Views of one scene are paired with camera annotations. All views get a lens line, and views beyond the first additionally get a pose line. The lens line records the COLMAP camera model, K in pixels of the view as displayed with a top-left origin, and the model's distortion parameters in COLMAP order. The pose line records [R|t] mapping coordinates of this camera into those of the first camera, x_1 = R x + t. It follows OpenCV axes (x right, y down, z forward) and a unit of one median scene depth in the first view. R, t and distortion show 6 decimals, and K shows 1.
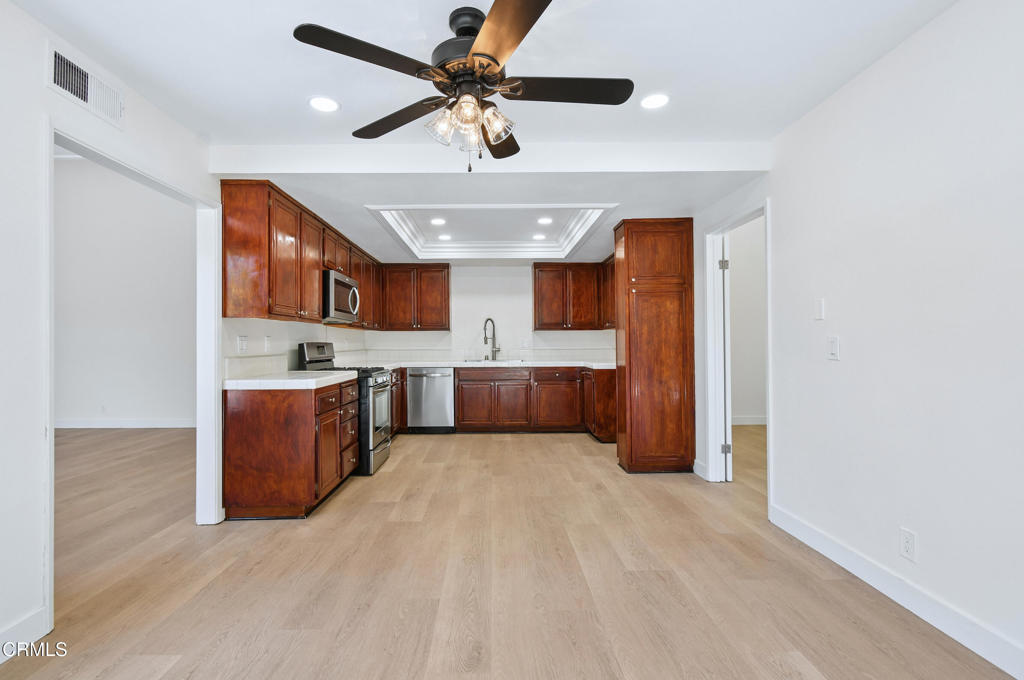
lens RADIAL K [[500.8, 0, 488.8], [0, 500.8, 340.5], [0, 0, 1]] dist [-0.000124, 0.000190]
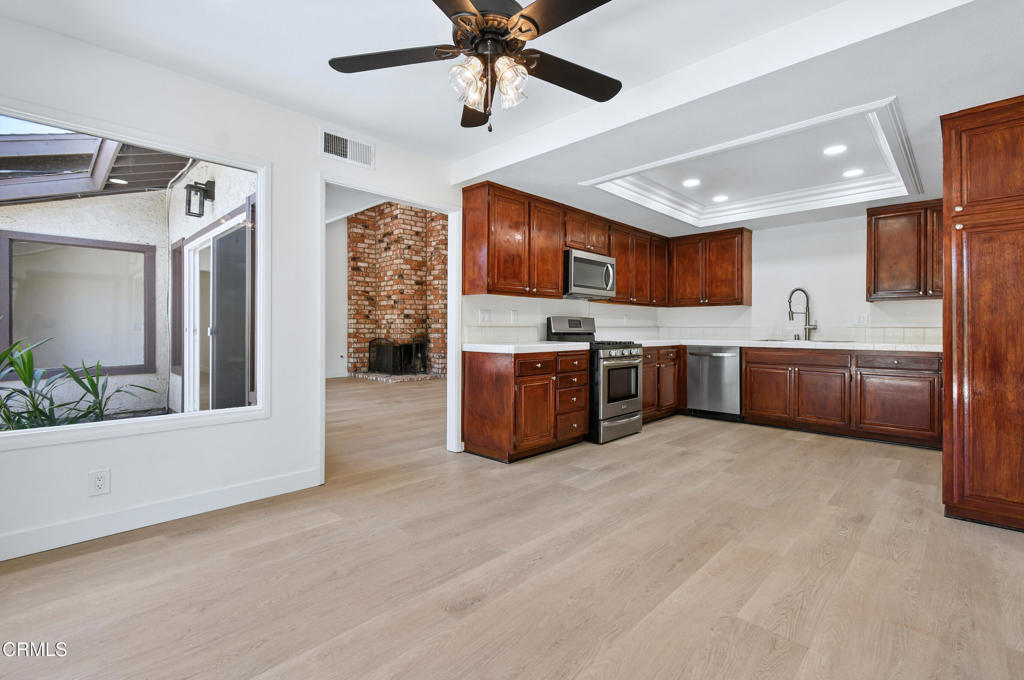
lens RADIAL K [[470.0, 0, 476.2], [0, 470.0, 332.7], [0, 0, 1]] dist [0.000294, 0.000127]
pose [[0.678906, 0.014704, -0.734078, 0.352843], [-0.003464, 0.999852, 0.016824, 0.028094], [0.734217, -0.008879, 0.678856, 0.184886]]
